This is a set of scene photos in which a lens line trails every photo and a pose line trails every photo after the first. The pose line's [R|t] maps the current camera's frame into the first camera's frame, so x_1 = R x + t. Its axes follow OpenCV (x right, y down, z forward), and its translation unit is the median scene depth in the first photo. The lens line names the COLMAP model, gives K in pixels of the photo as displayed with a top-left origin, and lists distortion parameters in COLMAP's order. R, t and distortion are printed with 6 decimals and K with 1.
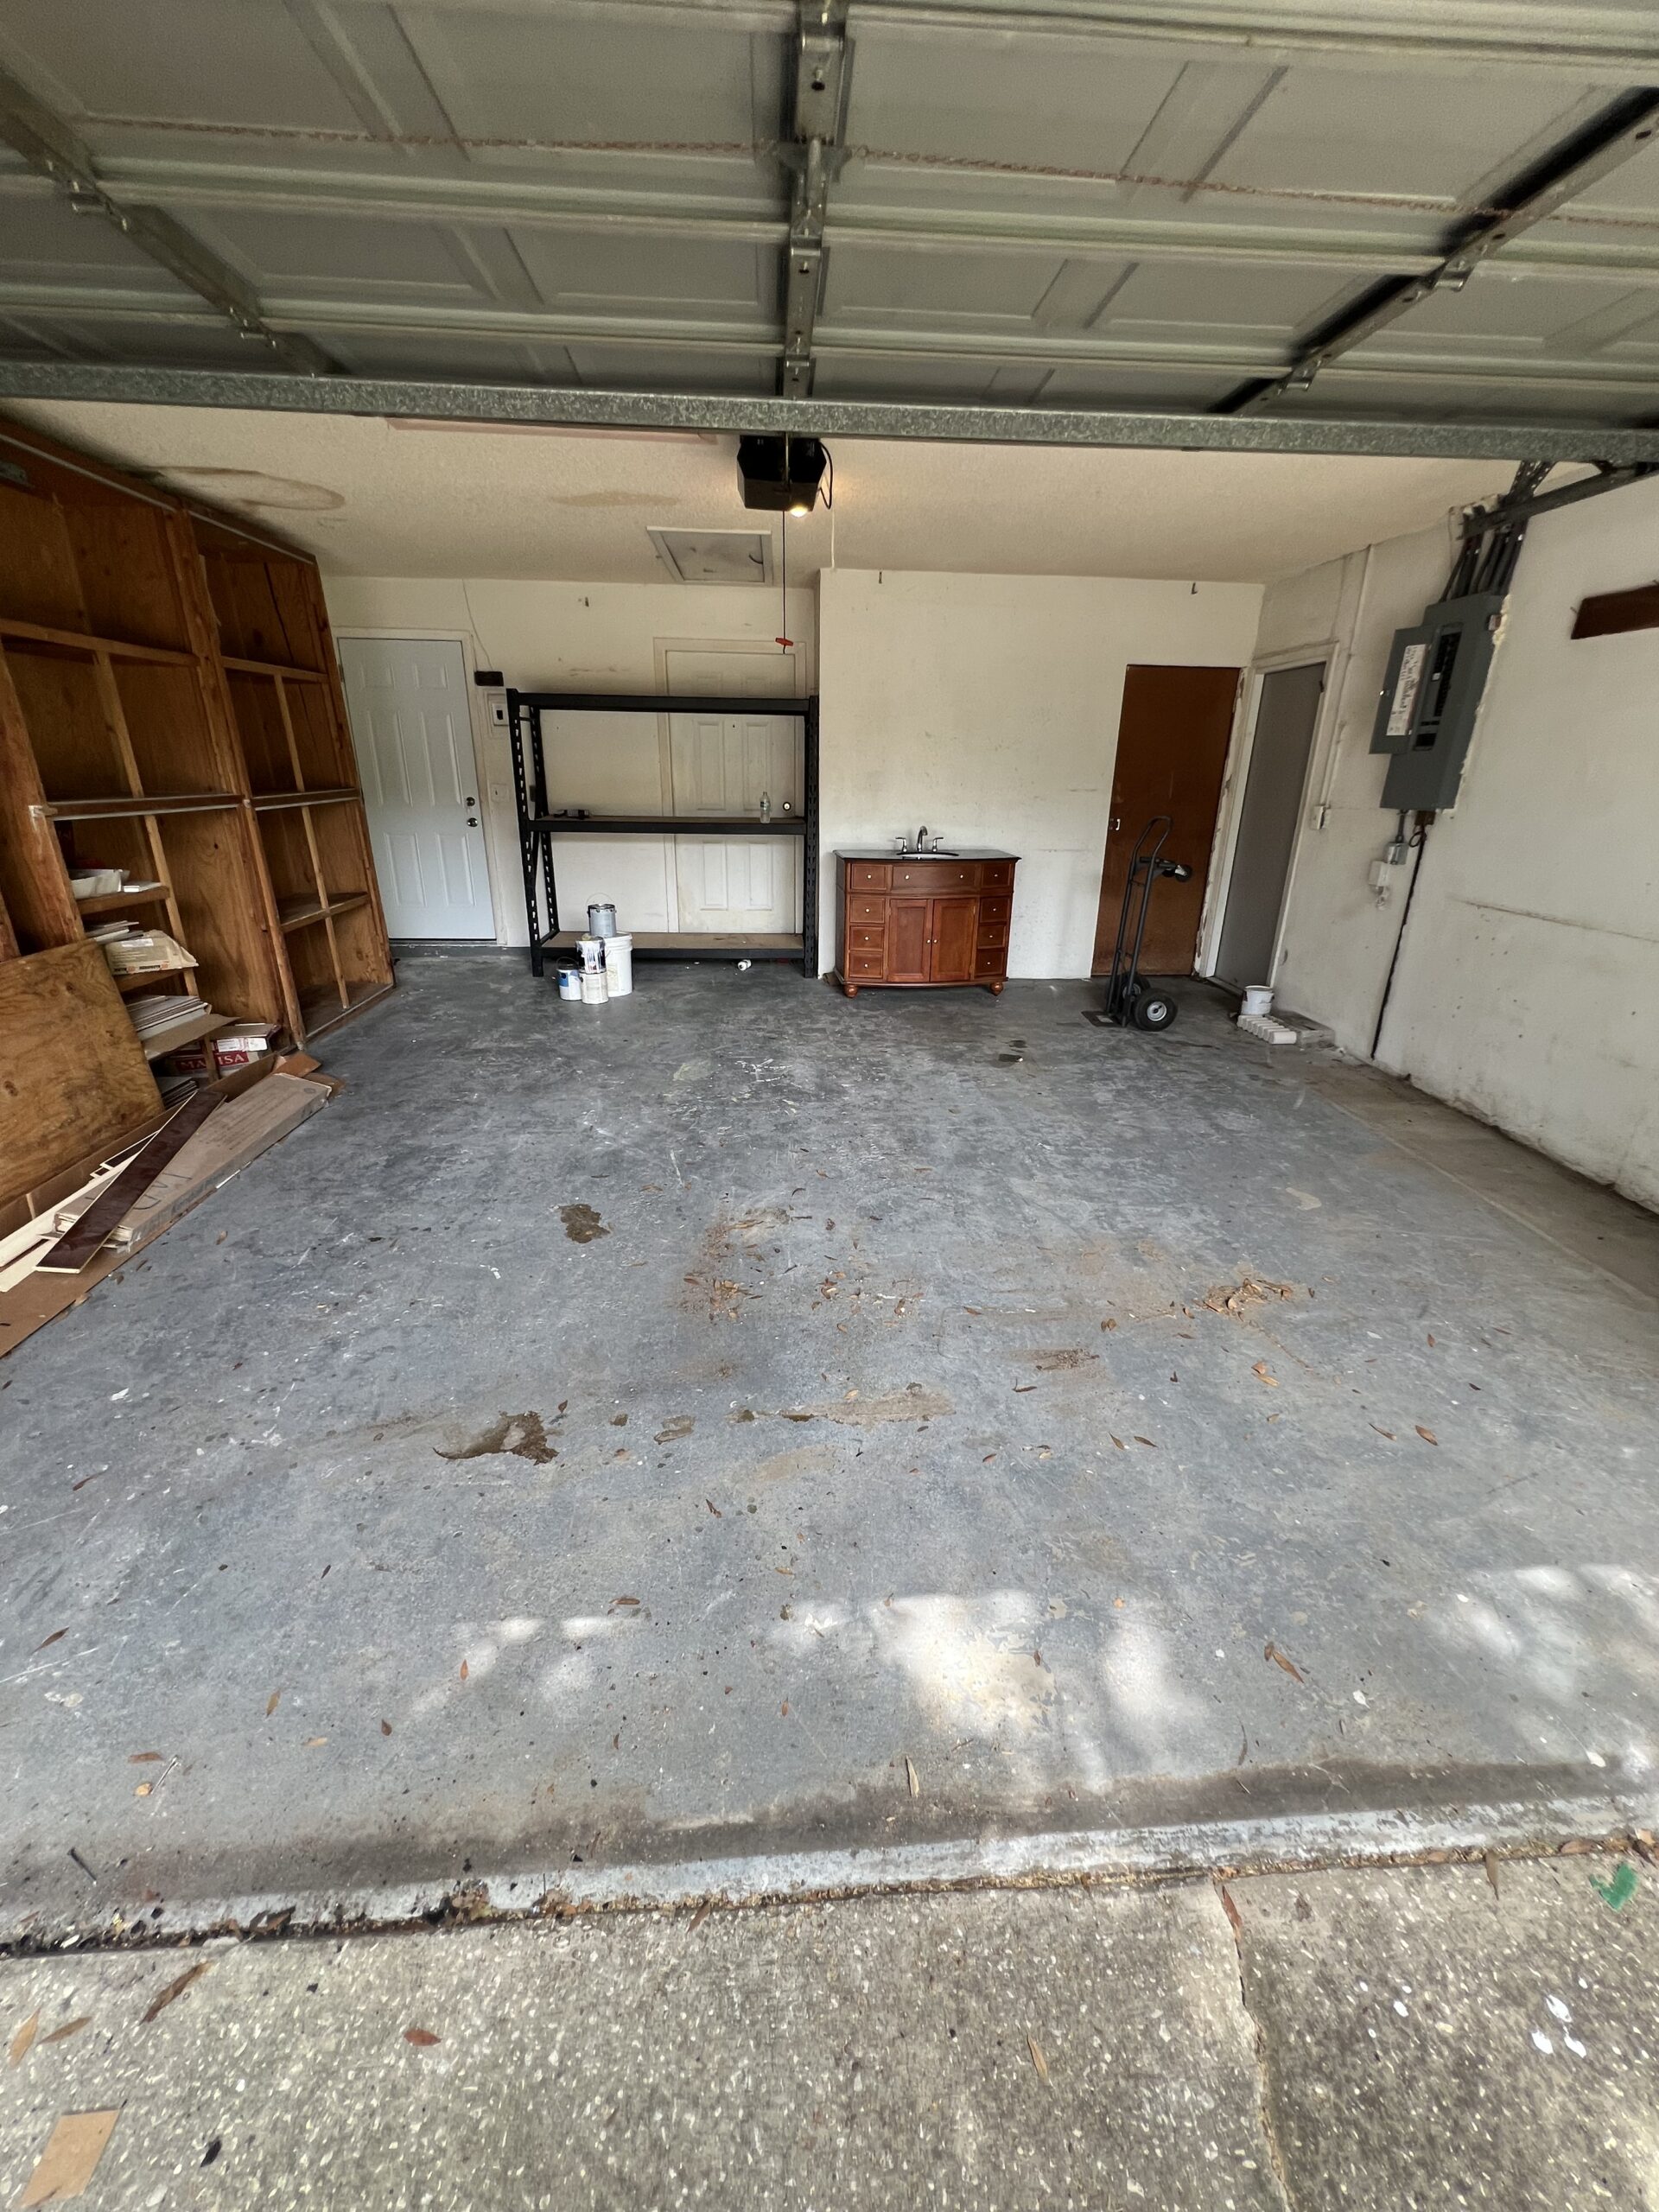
lens RADIAL K [[874.2, 0, 836.5], [0, 874.2, 1098.1], [0, 0, 1]] dist [0.000148, 0.000704]
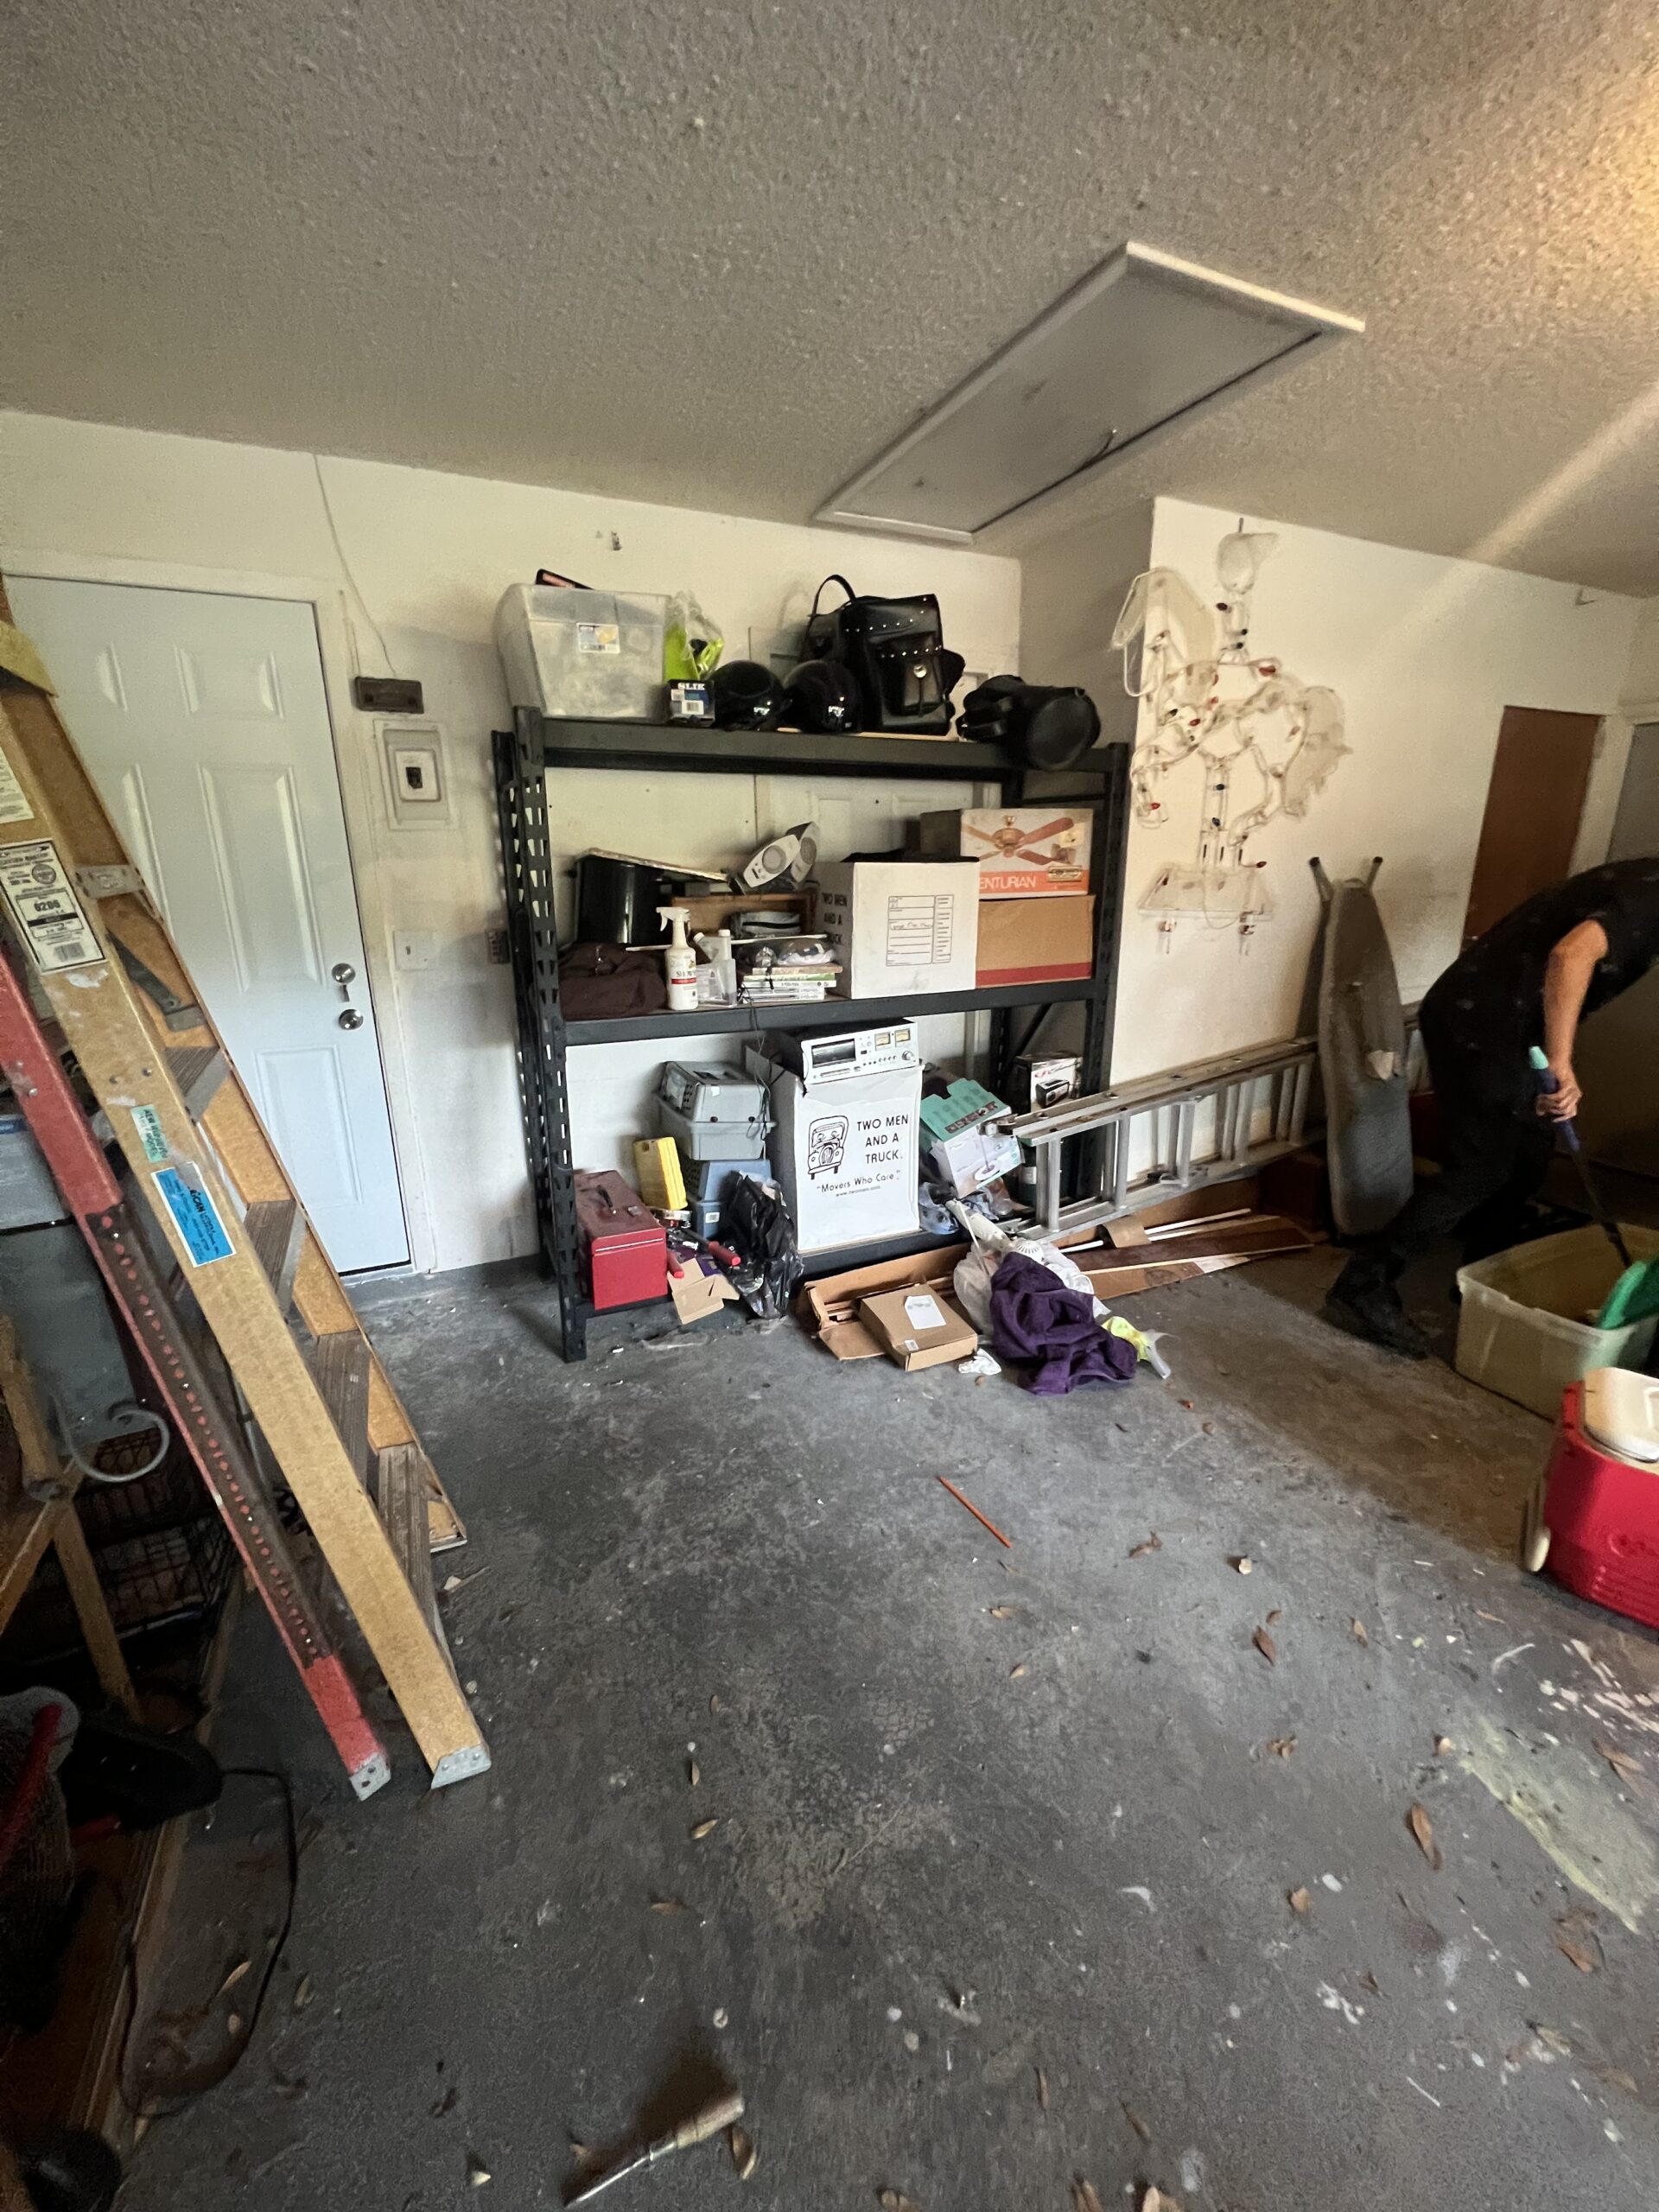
lens RADIAL K [[886.7, 0, 831.6], [0, 886.7, 1100.8], [0, 0, 1]] dist [-0.003816, 0.000420]
pose [[0.936269, -0.116031, 0.331568, -0.481570], [0.142927, 0.988042, -0.057828, -0.303874], [-0.320893, 0.101532, 0.941657, 0.723940]]
